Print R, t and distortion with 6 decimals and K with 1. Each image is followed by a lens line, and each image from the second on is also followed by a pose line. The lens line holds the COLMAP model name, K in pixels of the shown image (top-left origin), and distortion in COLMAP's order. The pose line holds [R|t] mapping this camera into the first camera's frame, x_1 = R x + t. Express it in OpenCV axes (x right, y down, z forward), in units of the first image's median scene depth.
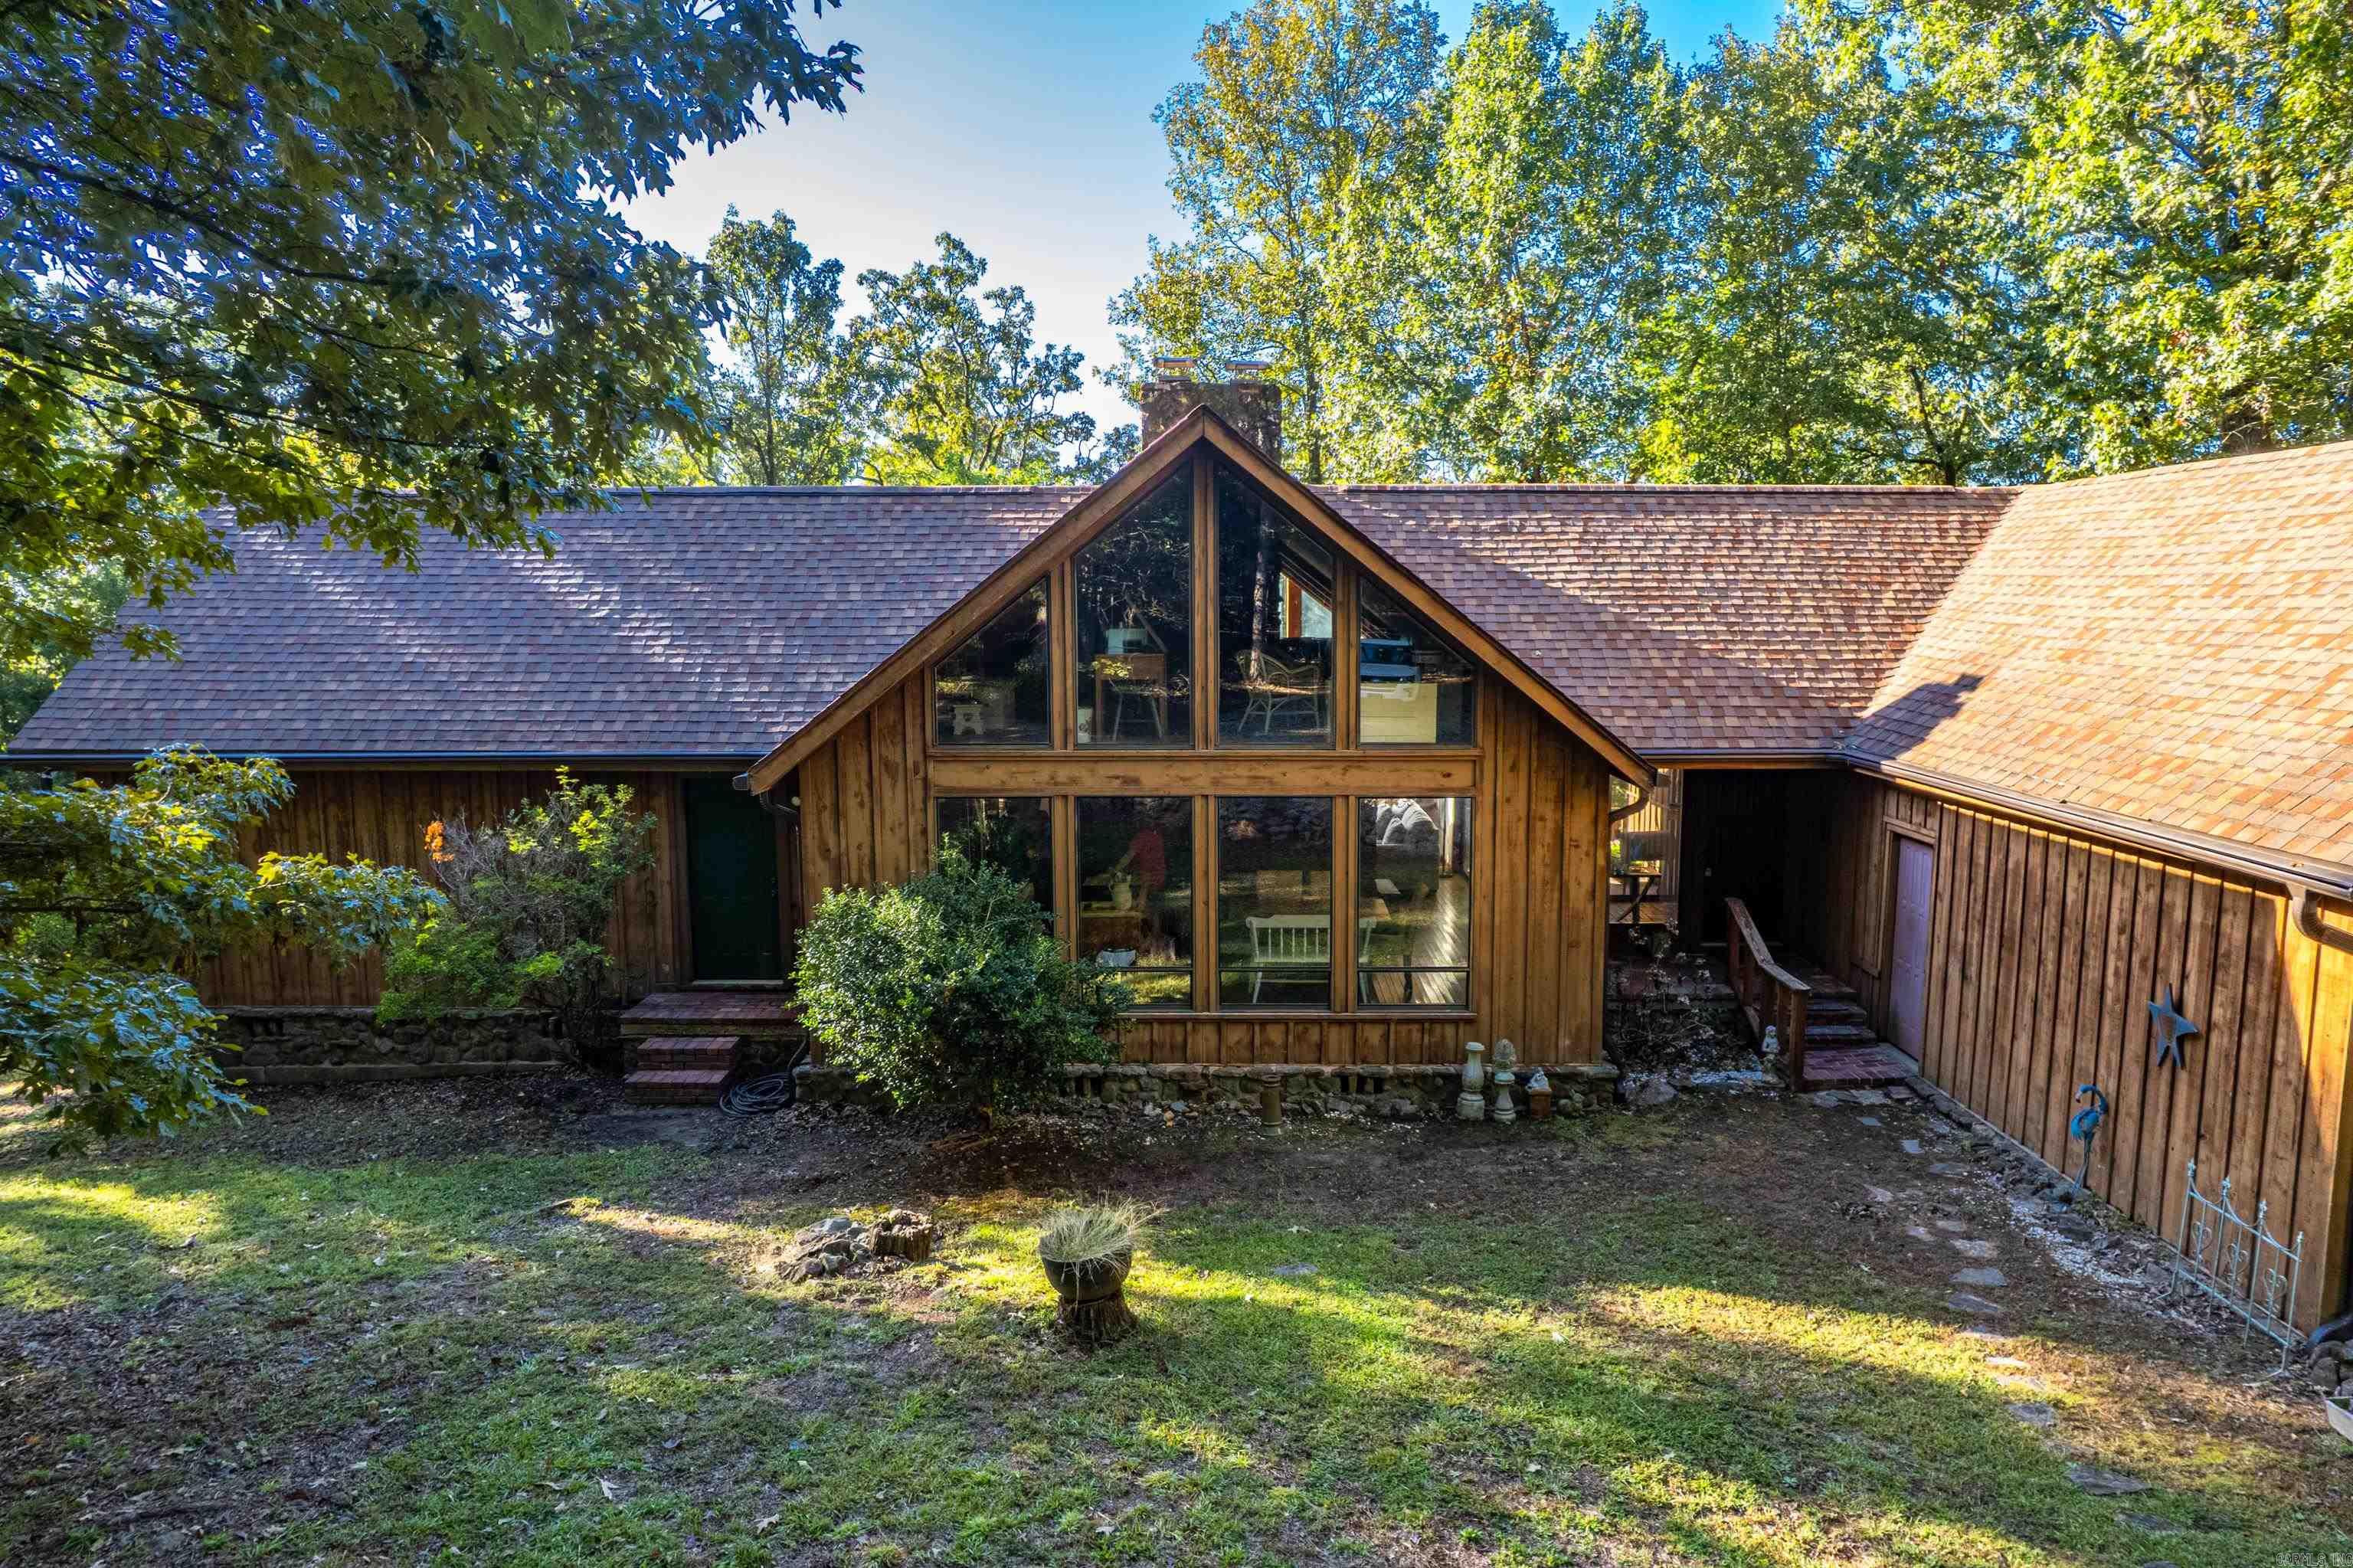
lens RADIAL K [[1510.1, 0, 1243.8], [0, 1510.1, 810.2], [0, 0, 1]] dist [-0.078677, 0.057378]
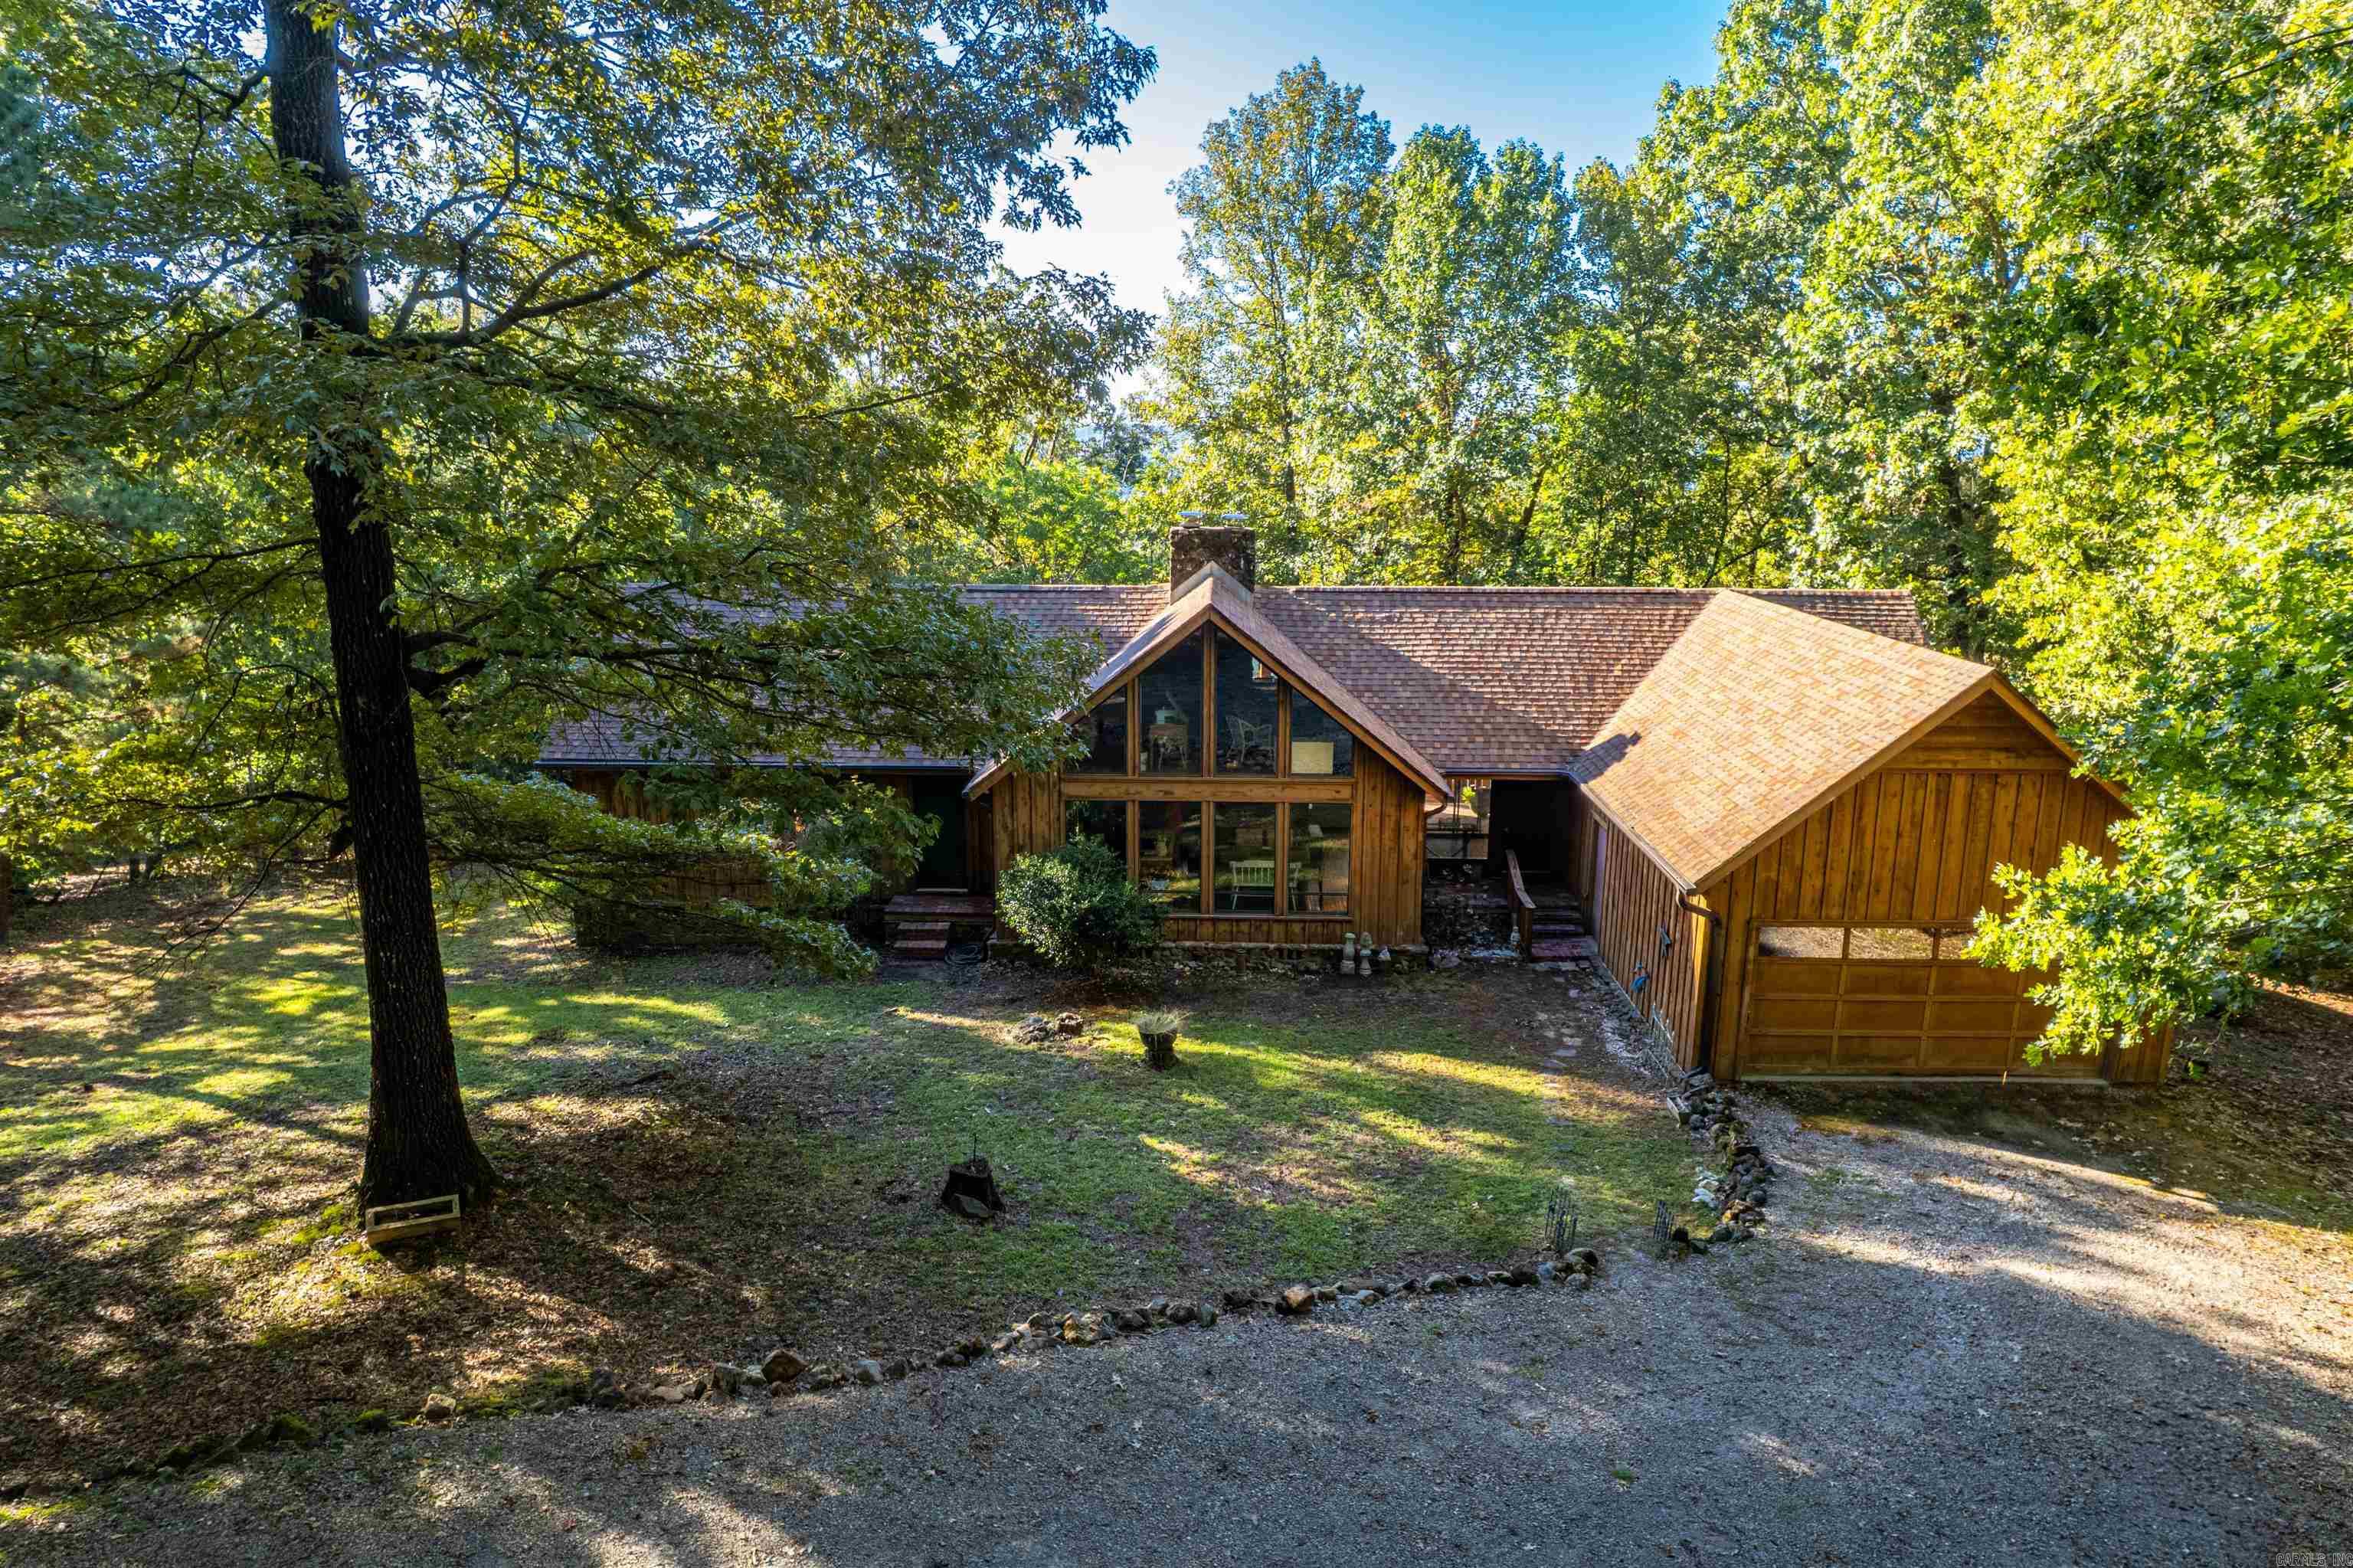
lens RADIAL K [[1537.3, 0, 1176.5], [0, 1537.3, 784.0], [0, 0, 1]] dist [-0.076315, 0.066881]
pose [[0.999191, 0.012267, -0.038299, 0.008116], [-0.008630, 0.995562, 0.093715, -0.213882], [0.039278, -0.093309, 0.994862, -0.918593]]
